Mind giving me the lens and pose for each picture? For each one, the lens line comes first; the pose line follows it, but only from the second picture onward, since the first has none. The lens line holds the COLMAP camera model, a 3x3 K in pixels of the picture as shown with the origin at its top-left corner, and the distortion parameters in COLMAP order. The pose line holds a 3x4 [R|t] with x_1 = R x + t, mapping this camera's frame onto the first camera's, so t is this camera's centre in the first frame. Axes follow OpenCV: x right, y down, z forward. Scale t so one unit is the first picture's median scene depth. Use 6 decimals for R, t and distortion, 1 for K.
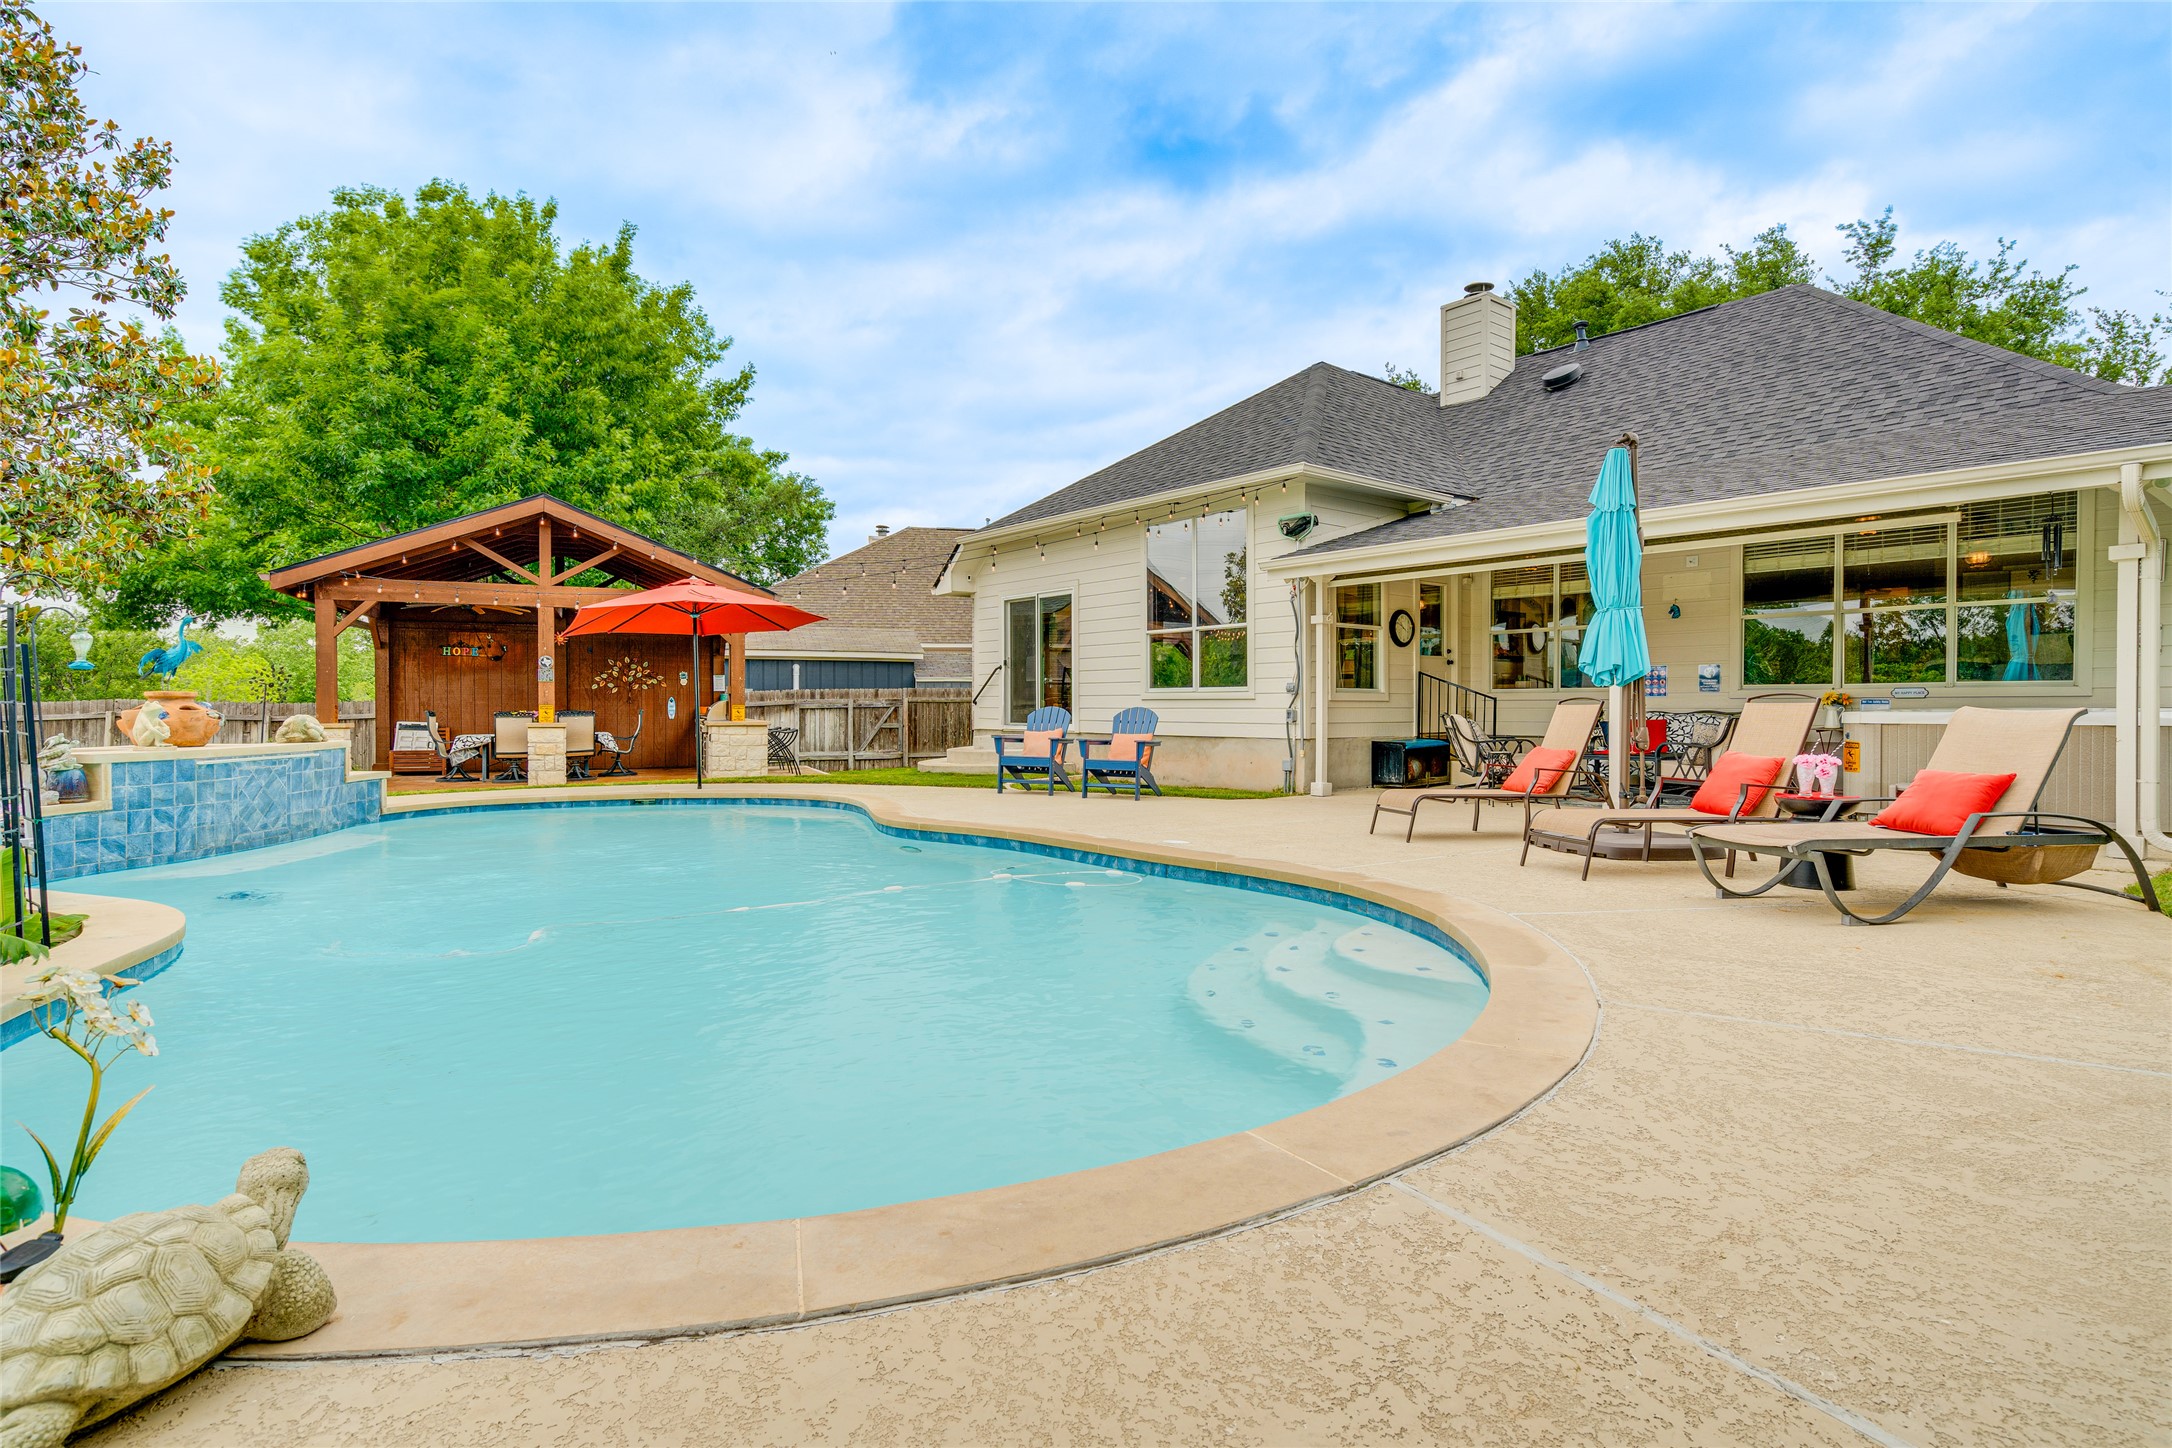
lens RADIAL K [[1092.3, 0, 1121.8], [0, 1092.3, 728.2], [0, 0, 1]] dist [-0.000522, 0.004983]
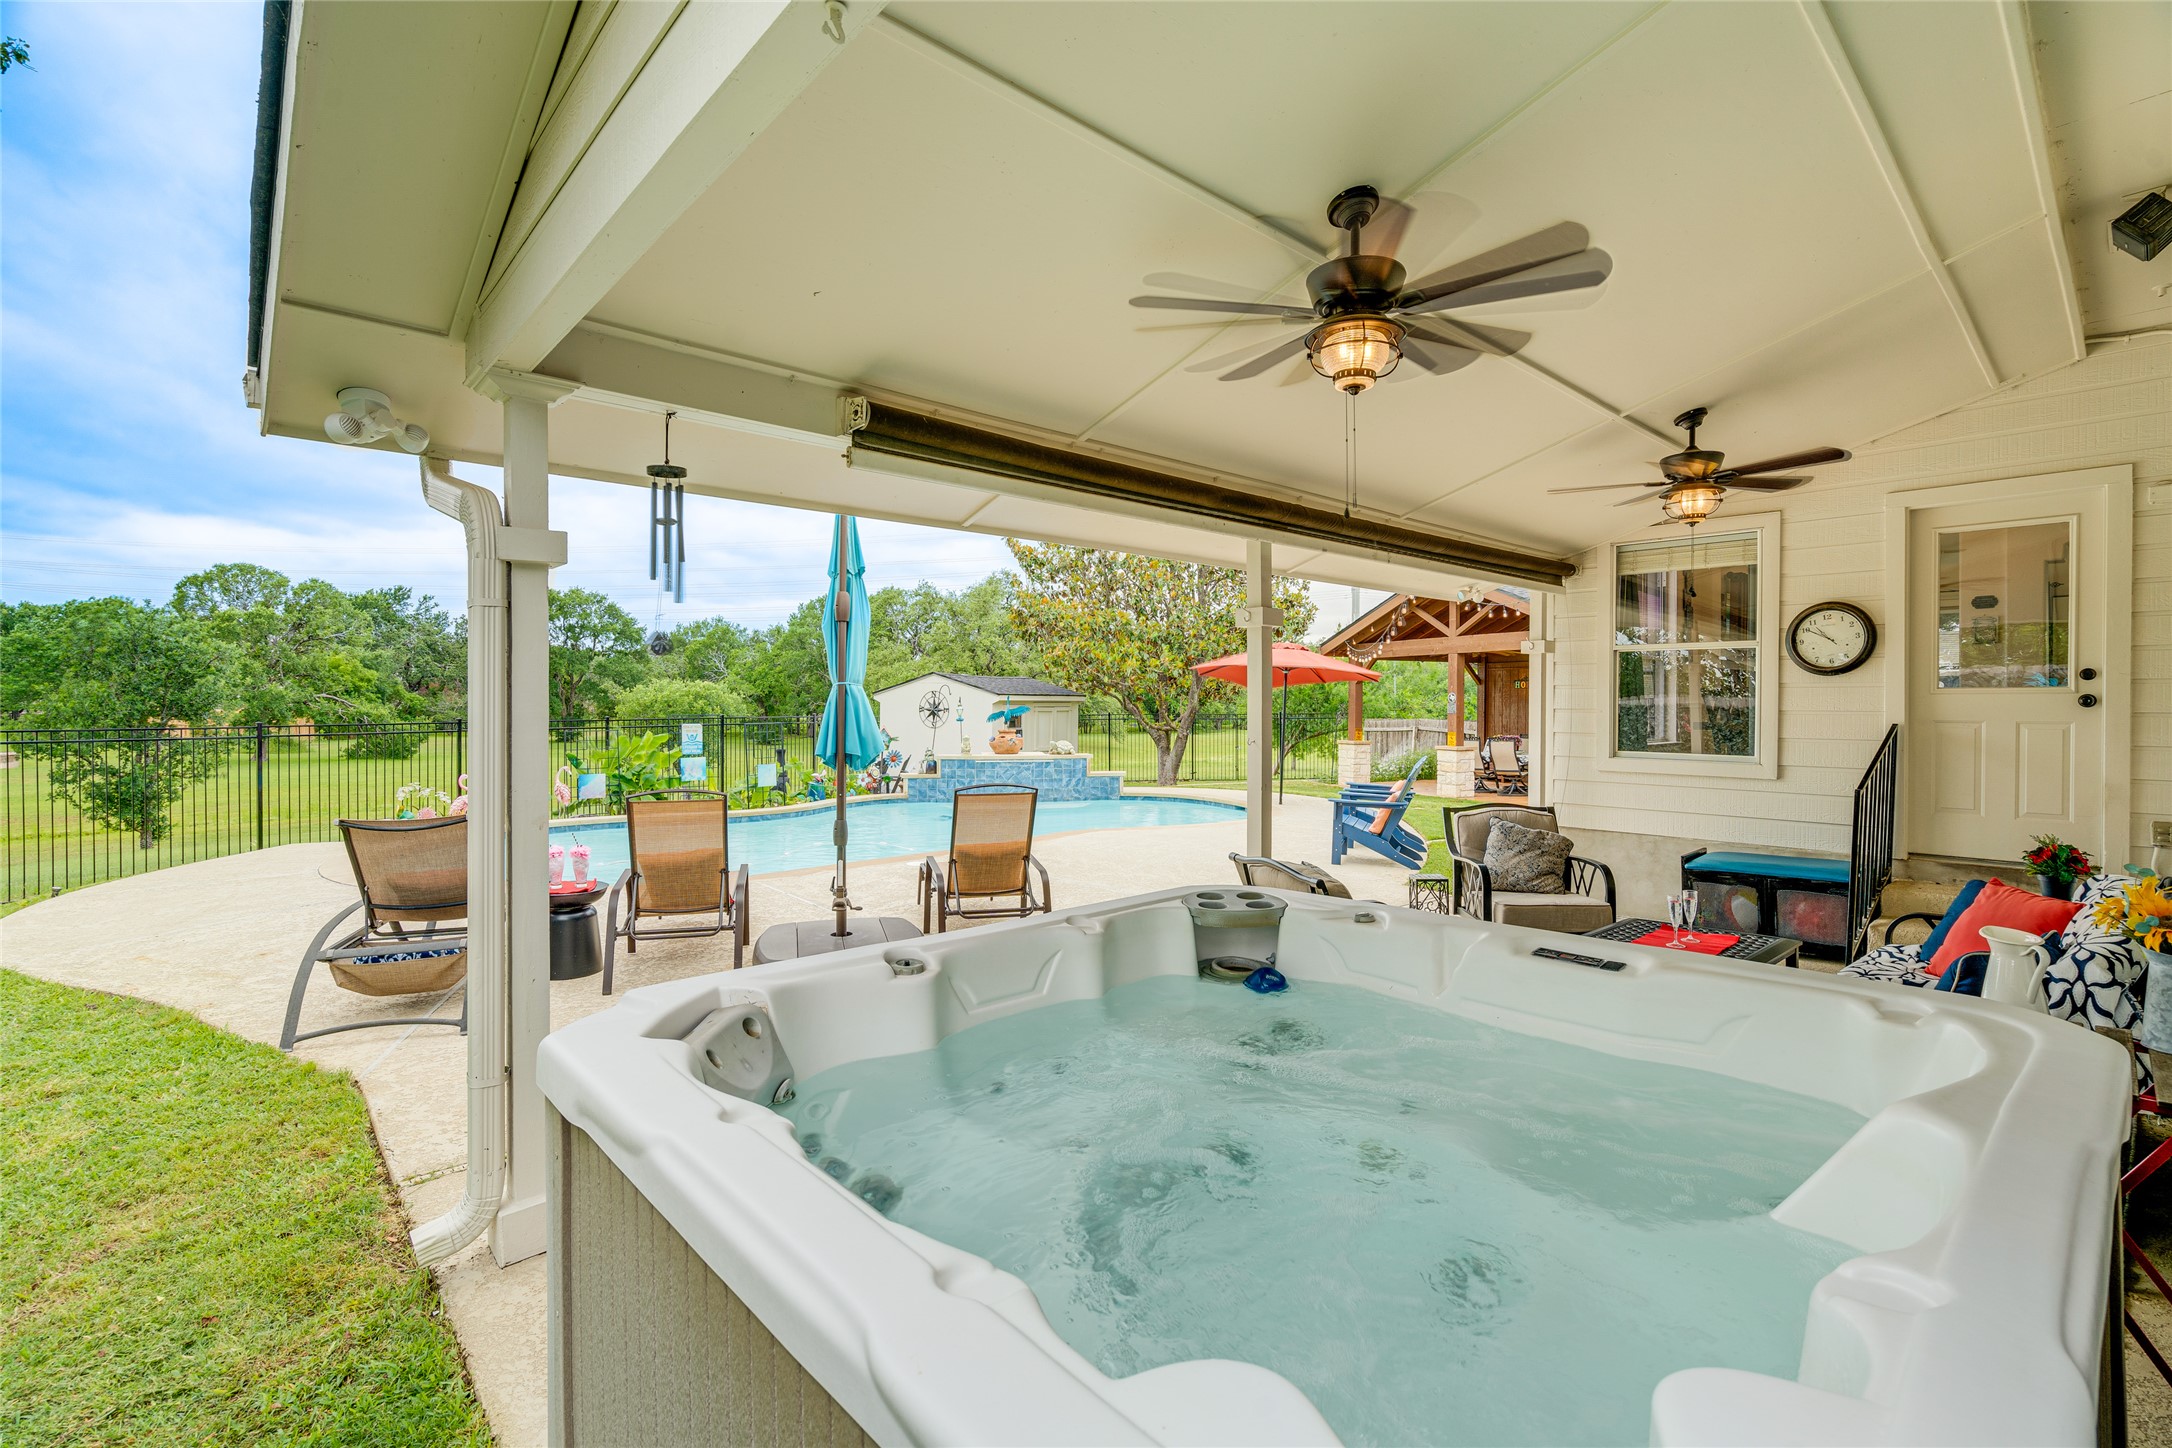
lens RADIAL K [[987.2, 0, 1073.3], [0, 987.2, 716.9], [0, 0, 1]] dist [-0.004687, 0.003977]
pose [[0.040982, 0.014071, -0.999061, 0.771665], [-0.021785, 0.999676, 0.013186, -0.058228], [0.998922, 0.021225, 0.041275, 0.686251]]
